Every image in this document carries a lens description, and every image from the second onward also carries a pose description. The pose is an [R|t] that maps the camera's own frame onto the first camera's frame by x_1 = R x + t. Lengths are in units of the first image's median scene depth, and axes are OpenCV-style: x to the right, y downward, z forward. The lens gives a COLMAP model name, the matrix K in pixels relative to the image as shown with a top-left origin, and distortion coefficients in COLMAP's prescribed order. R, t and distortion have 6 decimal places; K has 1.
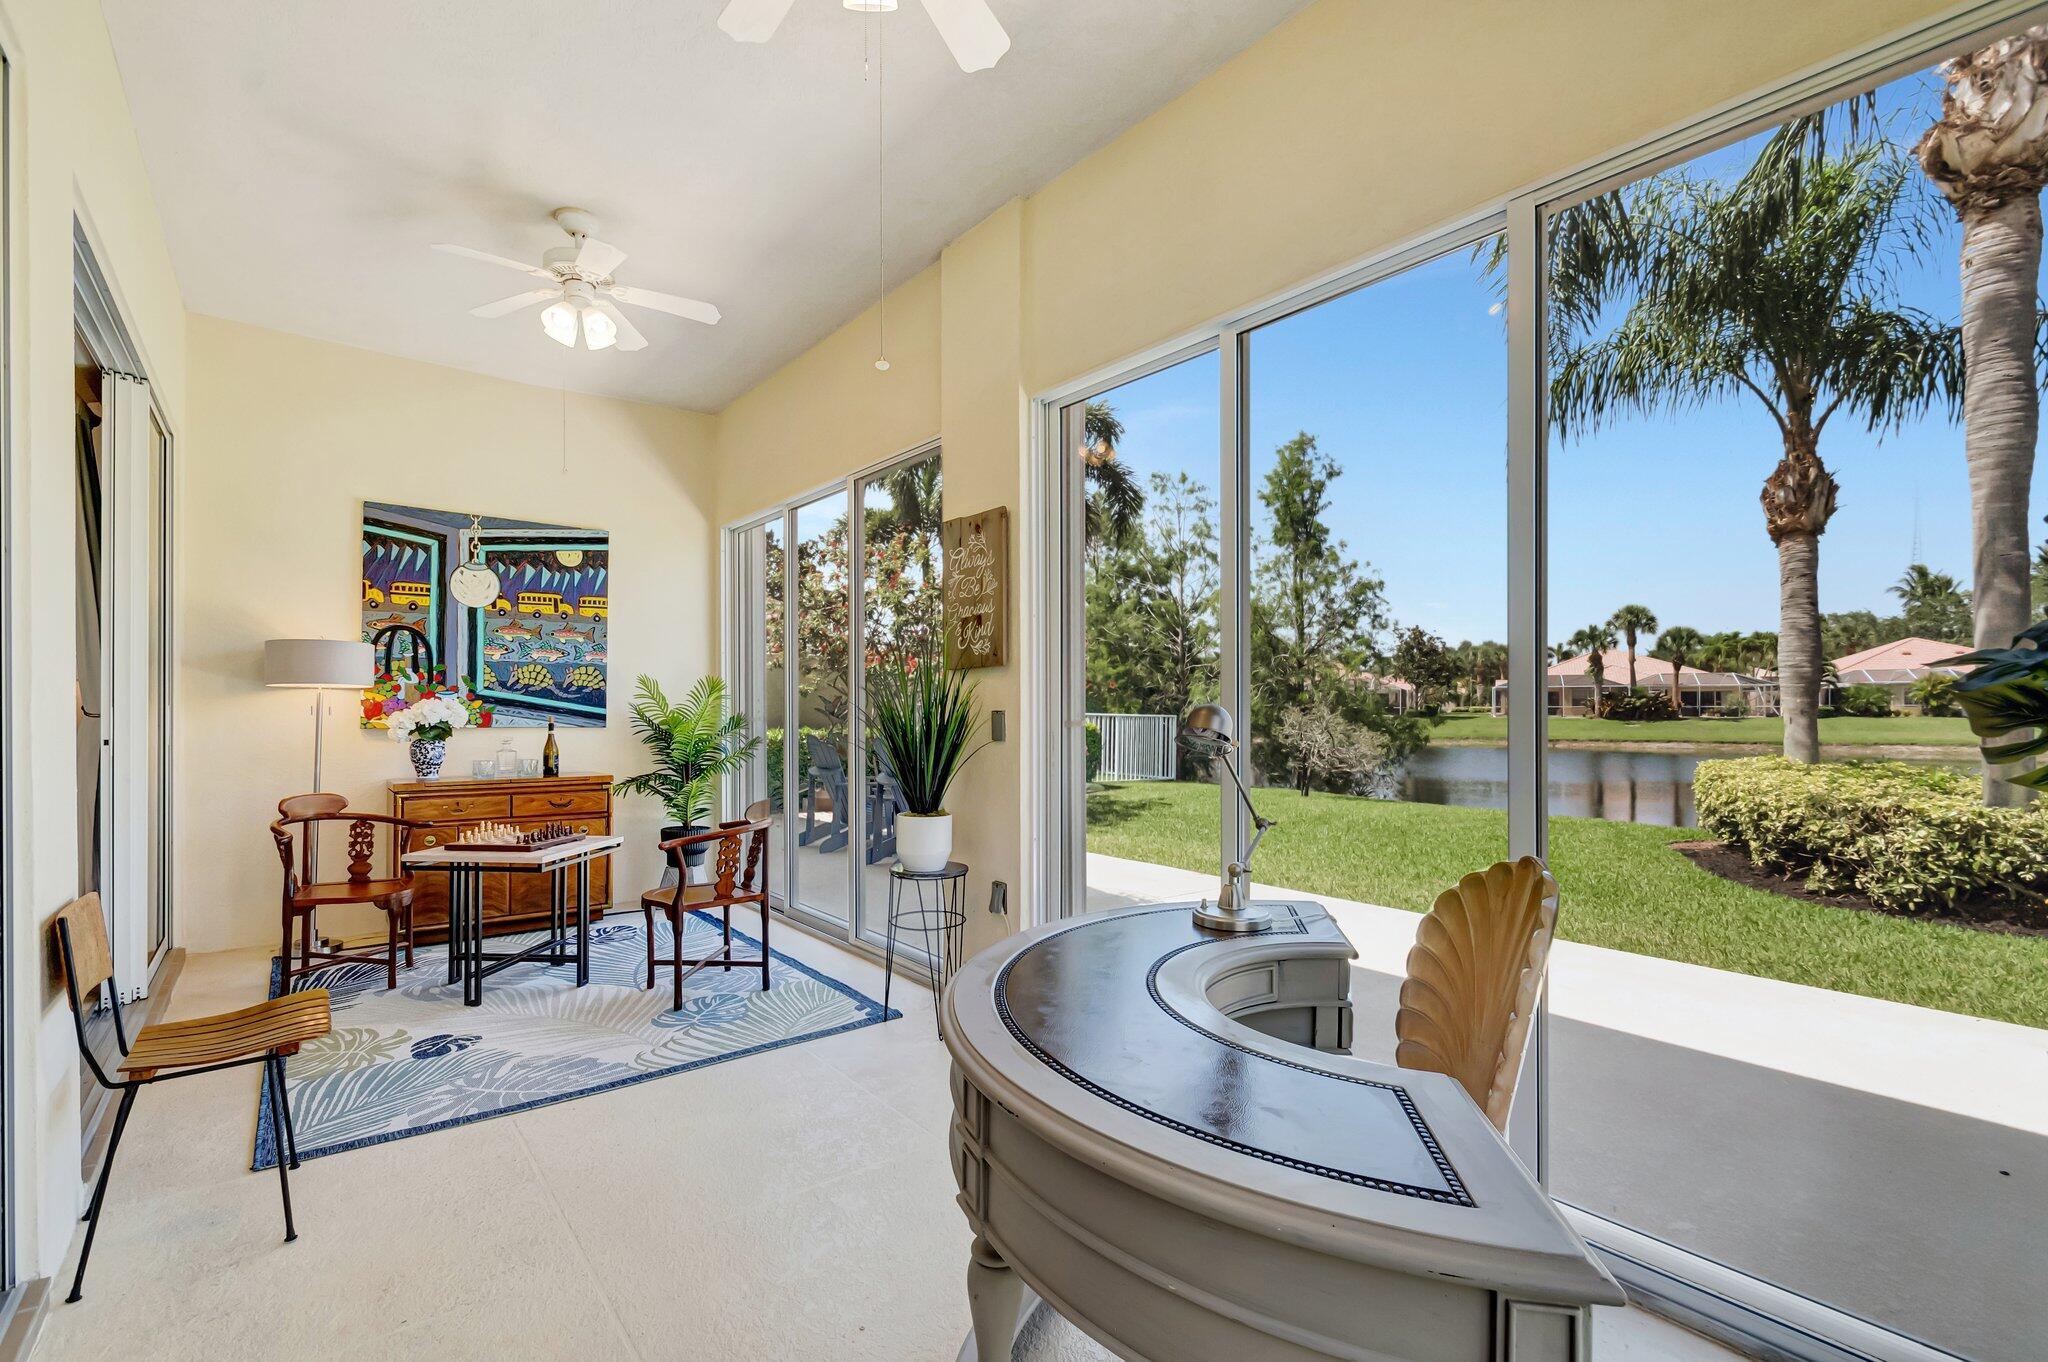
lens RADIAL K [[885.0, 0, 1035.5], [0, 885.0, 705.3], [0, 0, 1]] dist [0.009903, -0.006624]
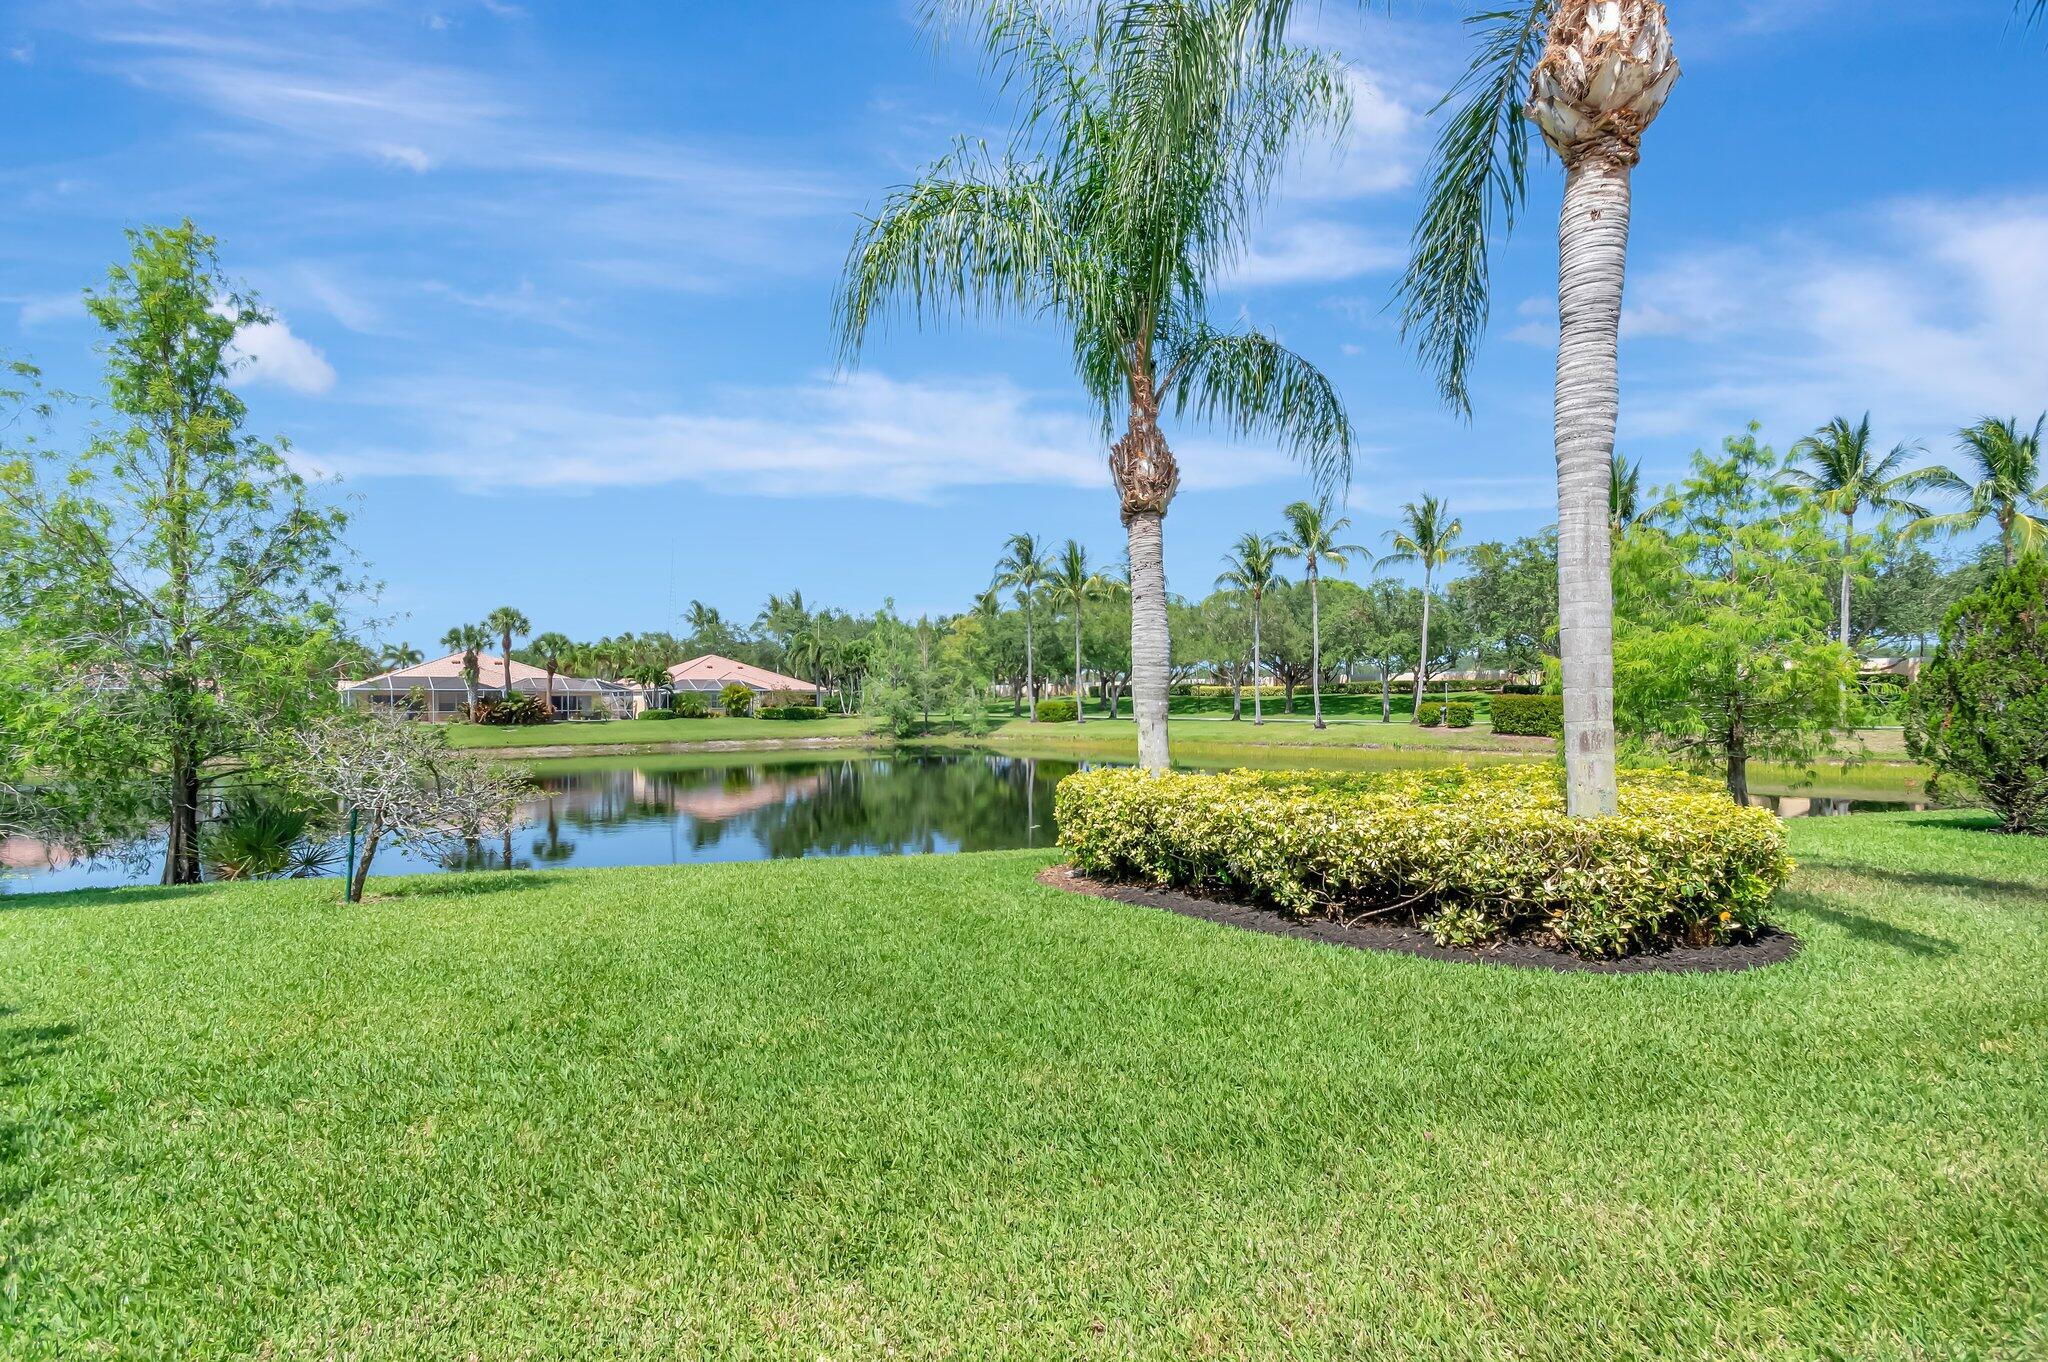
lens RADIAL K [[893.2, 0, 1029.2], [0, 893.2, 704.2], [0, 0, 1]] dist [0.000027, -0.000008]
pose [[0.392641, -0.000502, 0.919692, -0.003003], [0.006241, 0.999978, -0.002119, -0.003933], [-0.919671, 0.006572, 0.392635, 0.837582]]
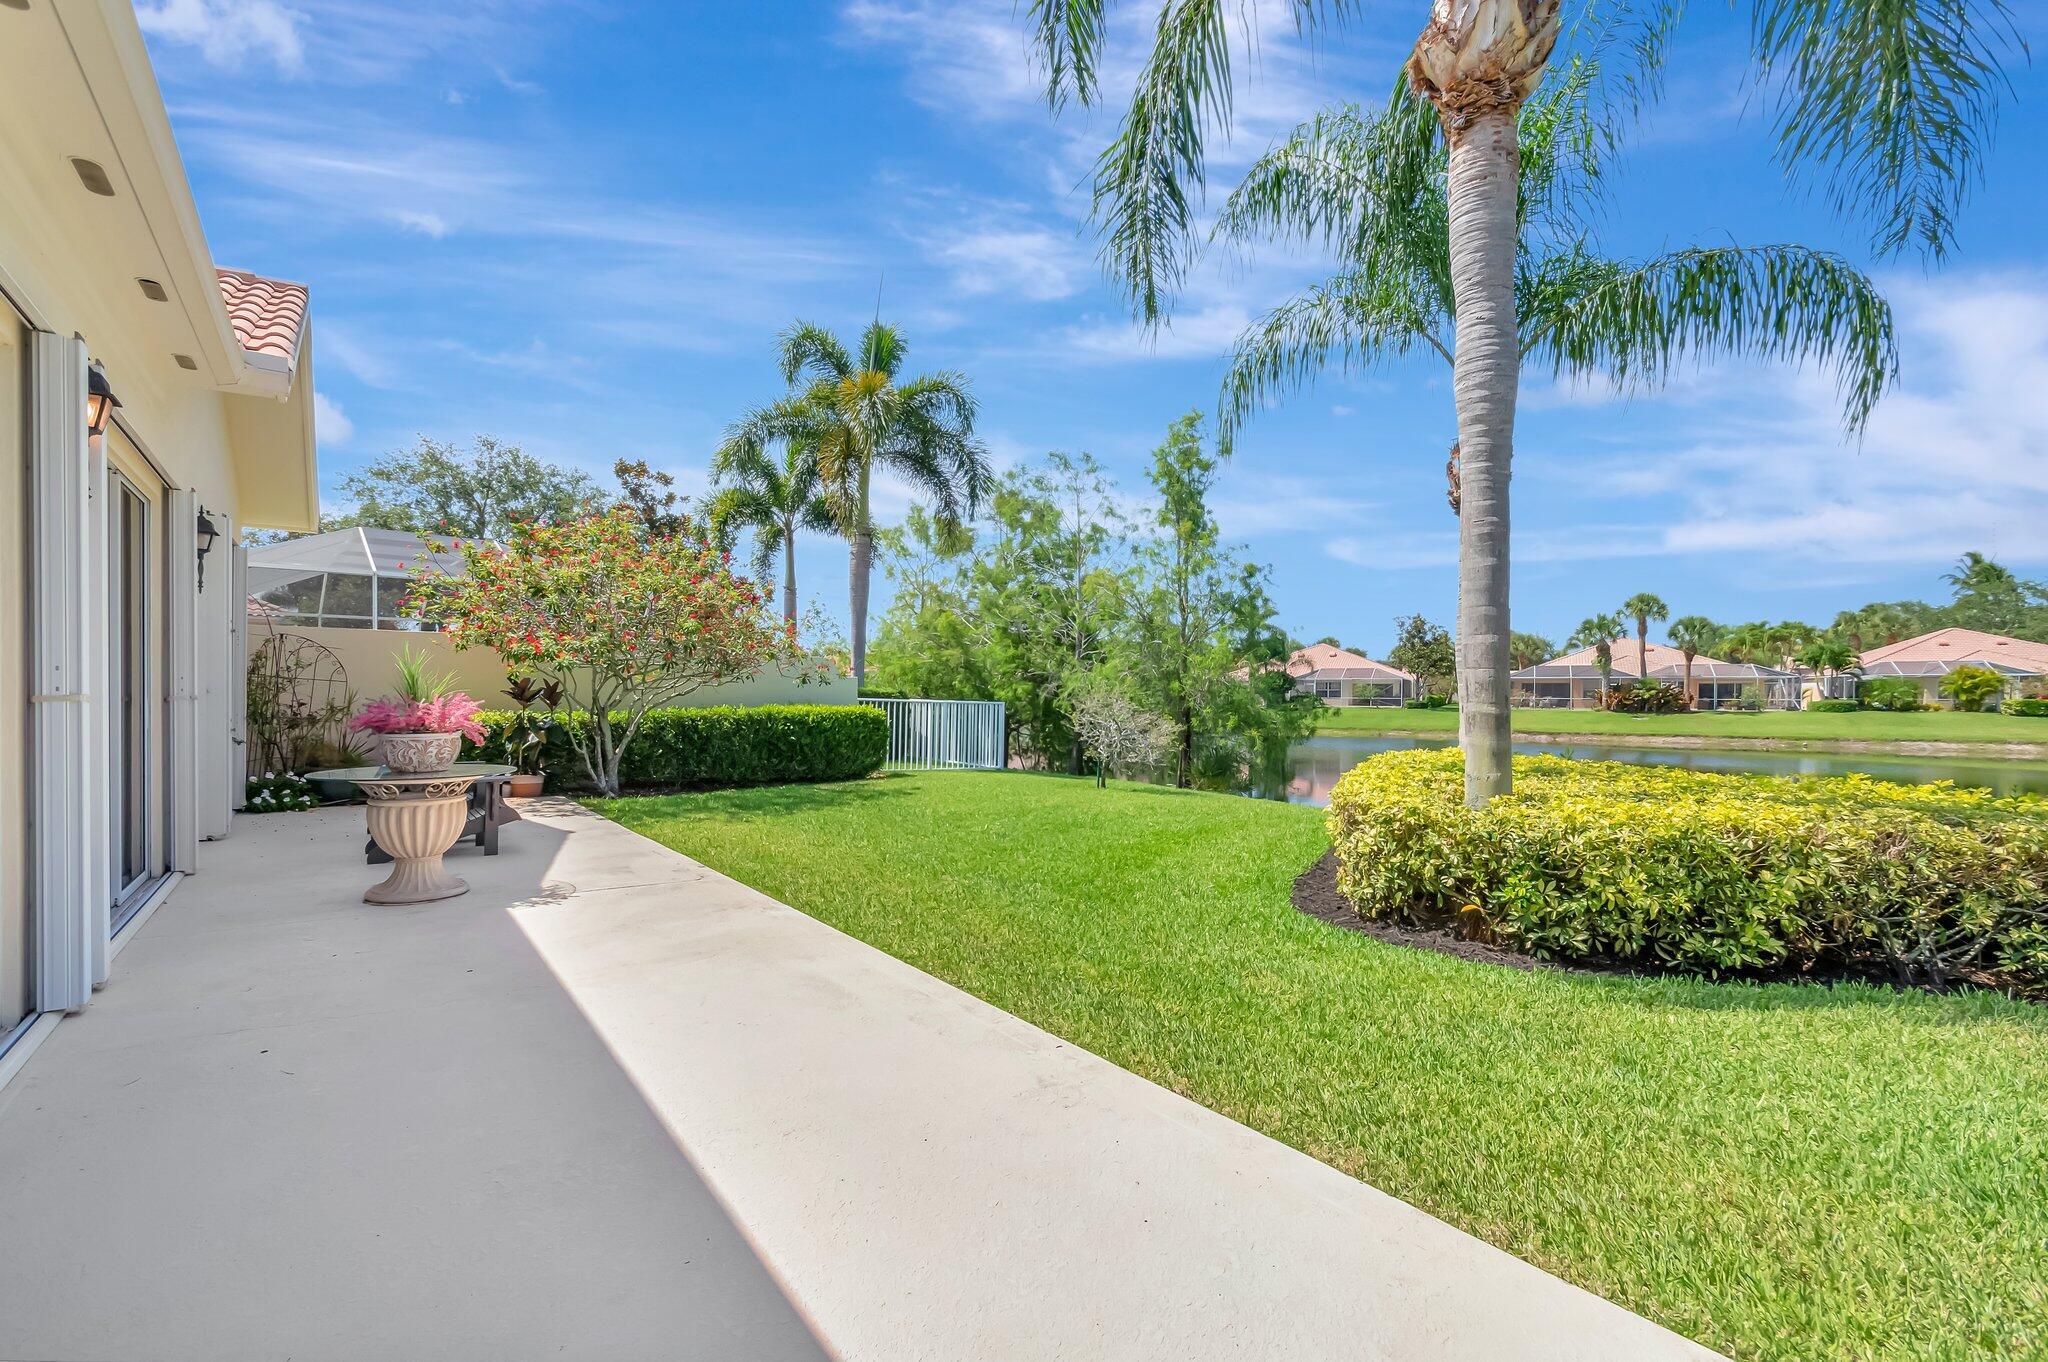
lens RADIAL K [[898.7, 0, 1031.7], [0, 898.7, 704.9], [0, 0, 1]] dist [0.000856, -0.000936]
pose [[0.999015, 0.007204, -0.043786, 0.529324], [-0.006682, 0.999905, 0.012041, 0.005379], [0.043869, -0.011737, 0.998968, 0.058756]]
